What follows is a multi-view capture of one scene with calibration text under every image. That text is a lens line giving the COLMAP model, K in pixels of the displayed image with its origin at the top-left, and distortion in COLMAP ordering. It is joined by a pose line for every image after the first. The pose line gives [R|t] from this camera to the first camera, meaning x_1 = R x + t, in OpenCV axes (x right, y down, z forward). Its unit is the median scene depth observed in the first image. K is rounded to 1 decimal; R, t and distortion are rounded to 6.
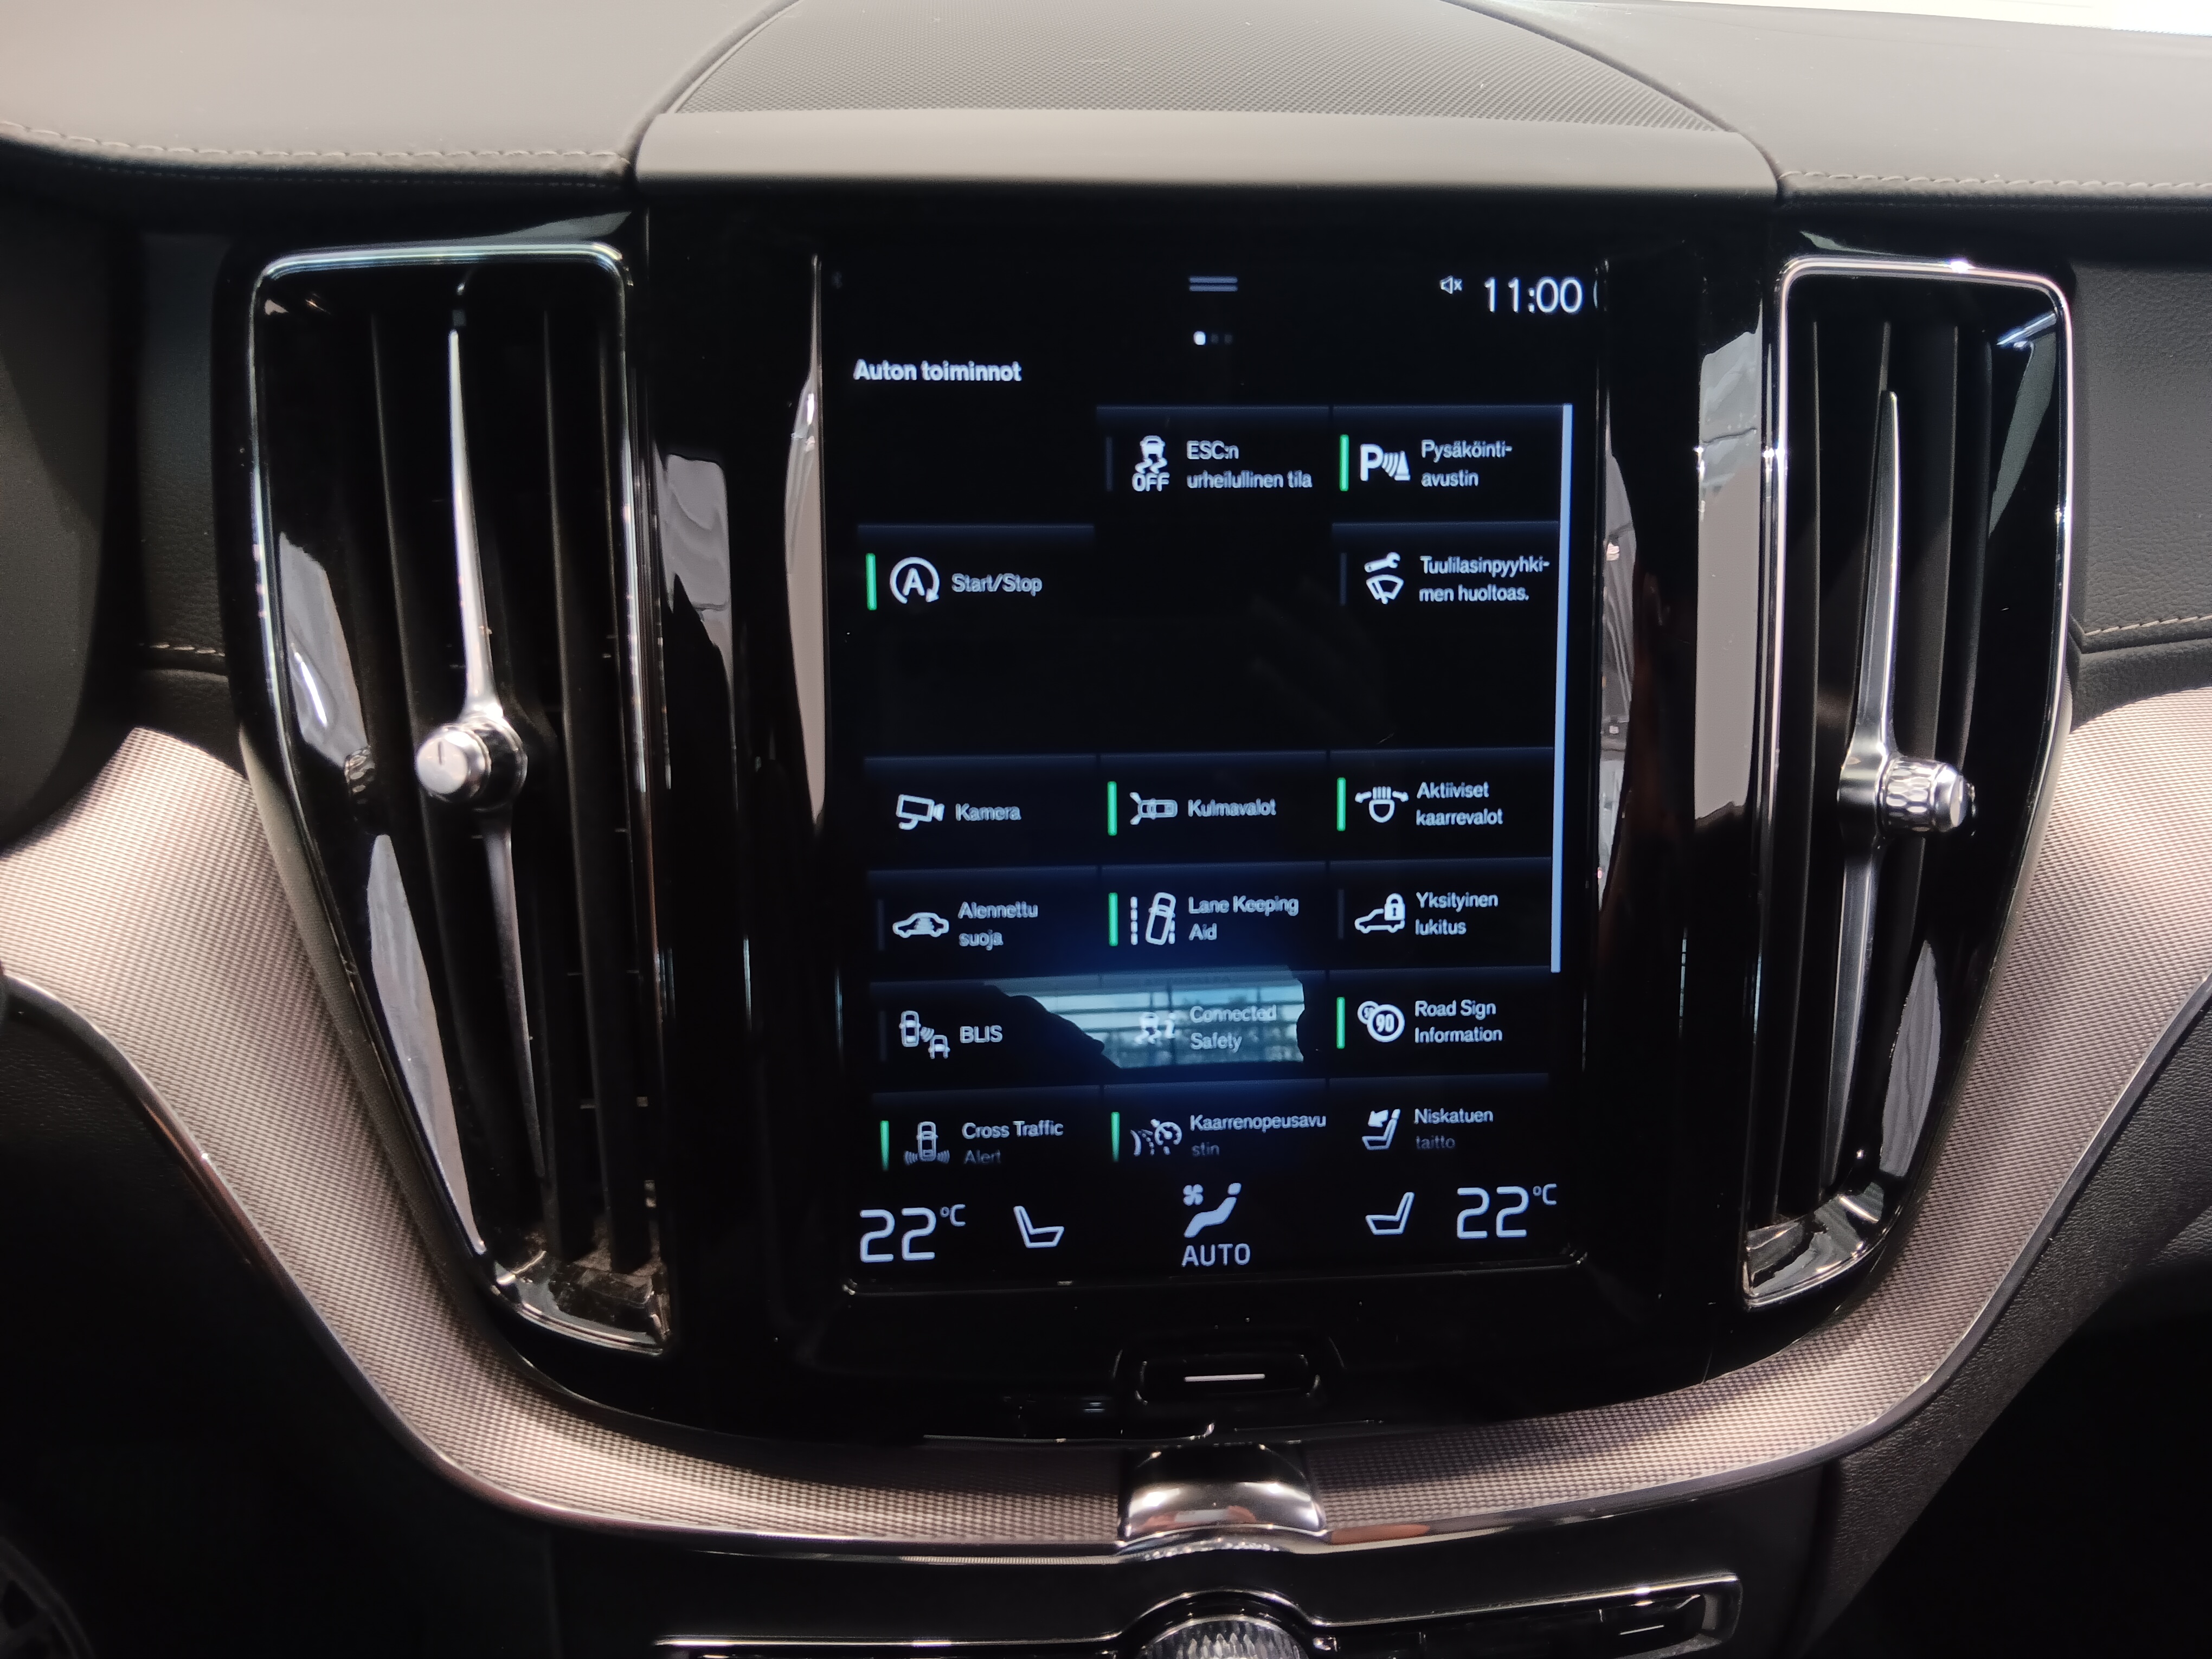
lens RADIAL K [[1670.0, 0, 1098.4], [0, 1670.0, 840.3], [0, 0, 1]] dist [-0.000181, -0.062223]
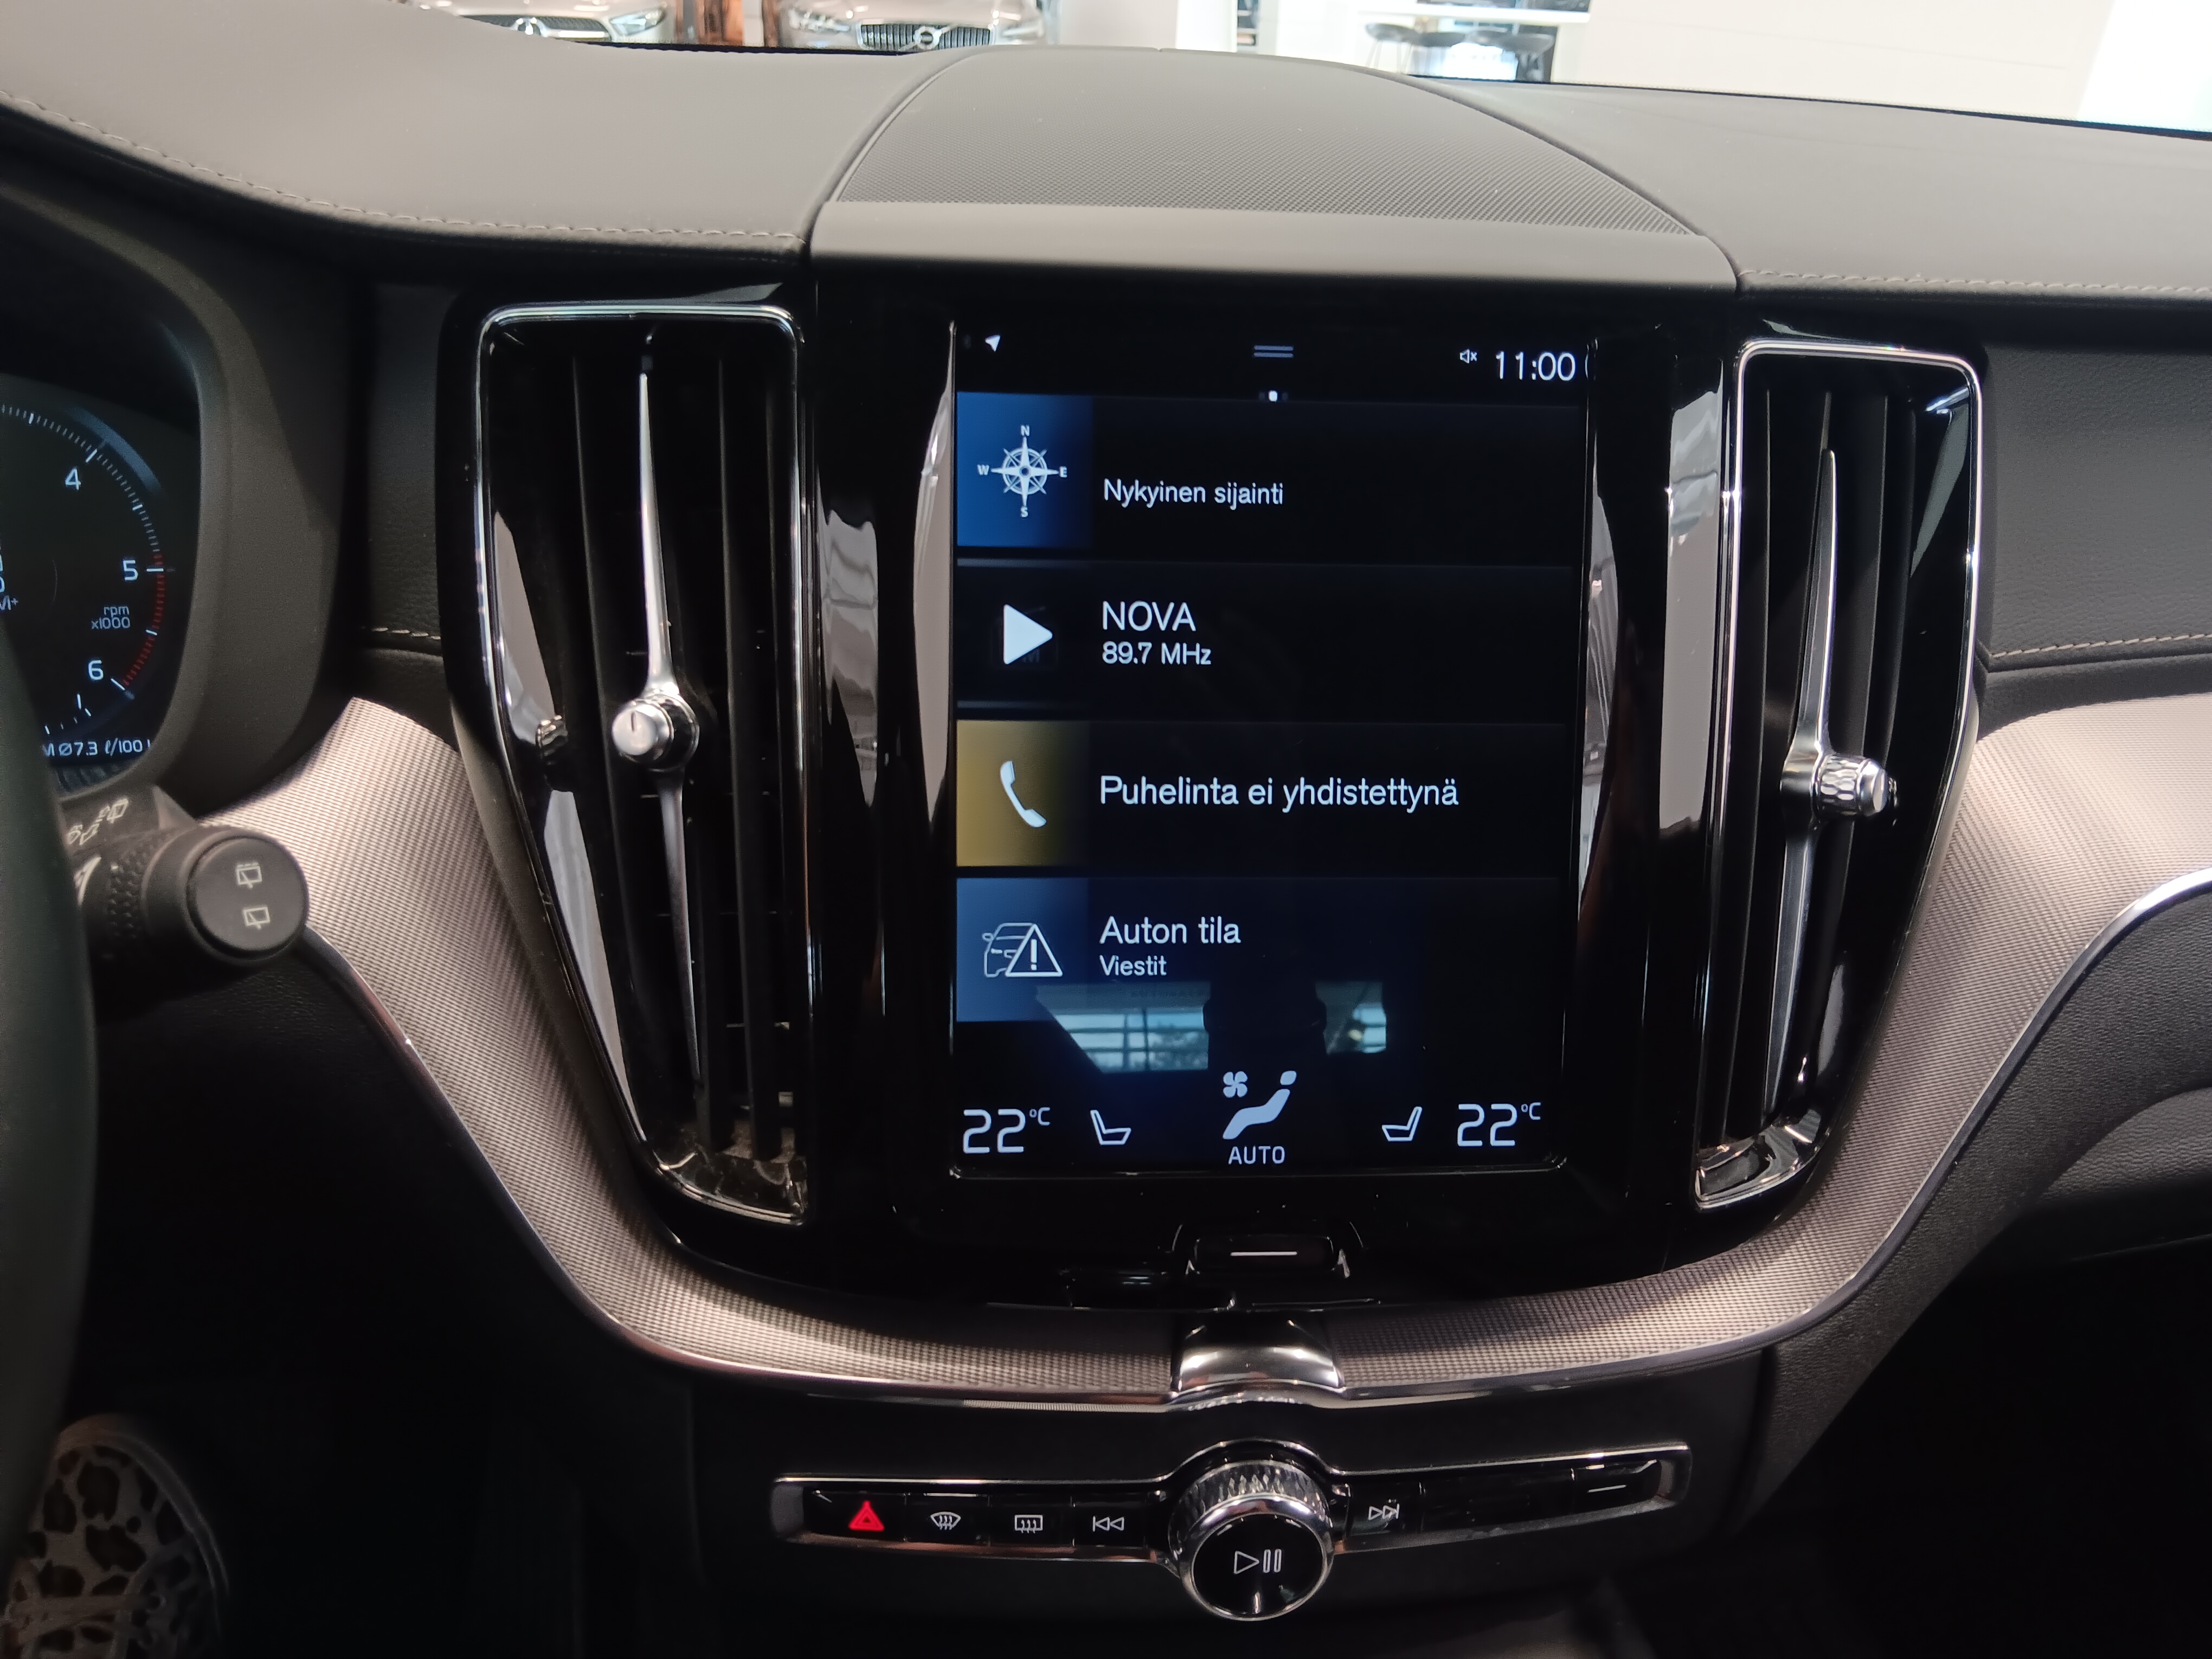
lens RADIAL K [[1670.0, 0, 1087.2], [0, 1670.0, 850.0], [0, 0, 1]] dist [-0.000181, -0.062223]
pose [[0.999772, 0.020637, 0.005436, -0.062676], [-0.020579, 0.999732, -0.010568, 0.044023], [-0.005652, 0.010453, 0.999929, -0.202327]]
